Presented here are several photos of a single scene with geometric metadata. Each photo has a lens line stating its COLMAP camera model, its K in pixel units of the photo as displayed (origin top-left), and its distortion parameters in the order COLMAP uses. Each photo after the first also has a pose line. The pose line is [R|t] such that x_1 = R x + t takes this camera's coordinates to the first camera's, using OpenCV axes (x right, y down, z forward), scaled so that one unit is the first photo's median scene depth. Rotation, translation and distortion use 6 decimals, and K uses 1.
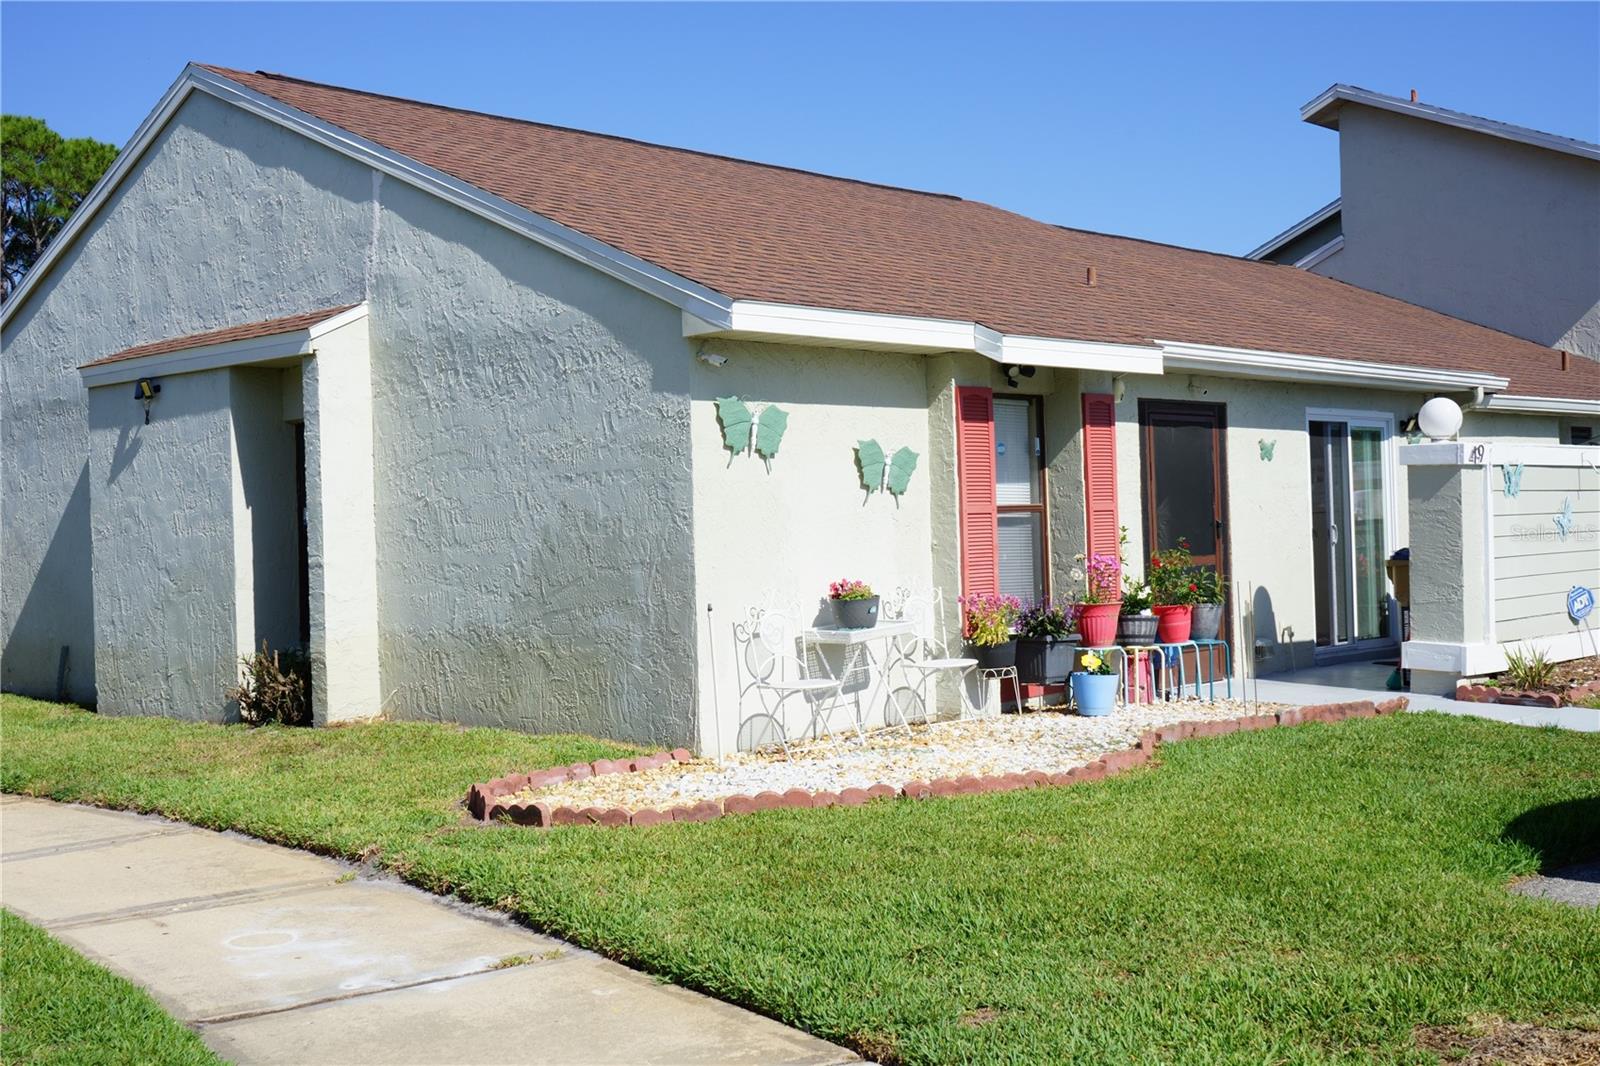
lens RADIAL K [[1816.0, 0, 800.0], [0, 1816.0, 533.0], [0, 0, 1]] dist [0.009637, 0.031639]
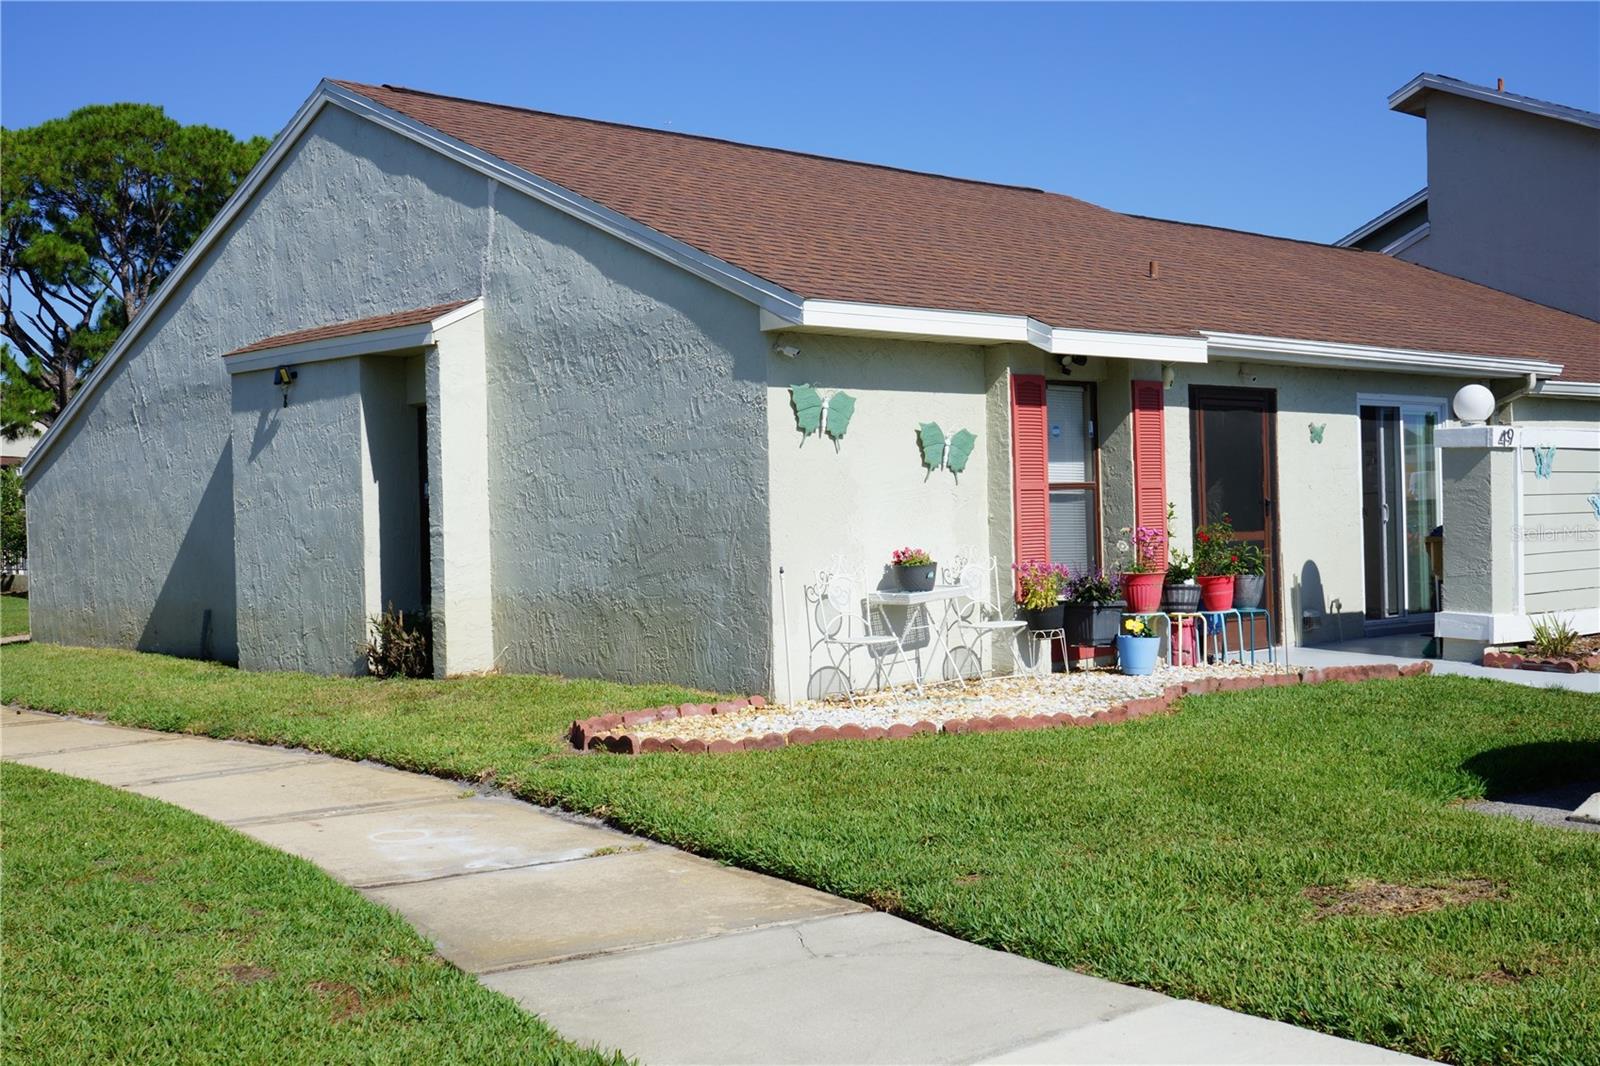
lens RADIAL K [[1816.0, 0, 800.0], [0, 1816.0, 533.0], [0, 0, 1]] dist [0.009637, 0.031639]
pose [[0.998356, 0.005630, -0.057037, 0.020291], [-0.005084, 0.999940, 0.009724, 0.005157], [0.057088, -0.009418, 0.998325, -0.102364]]
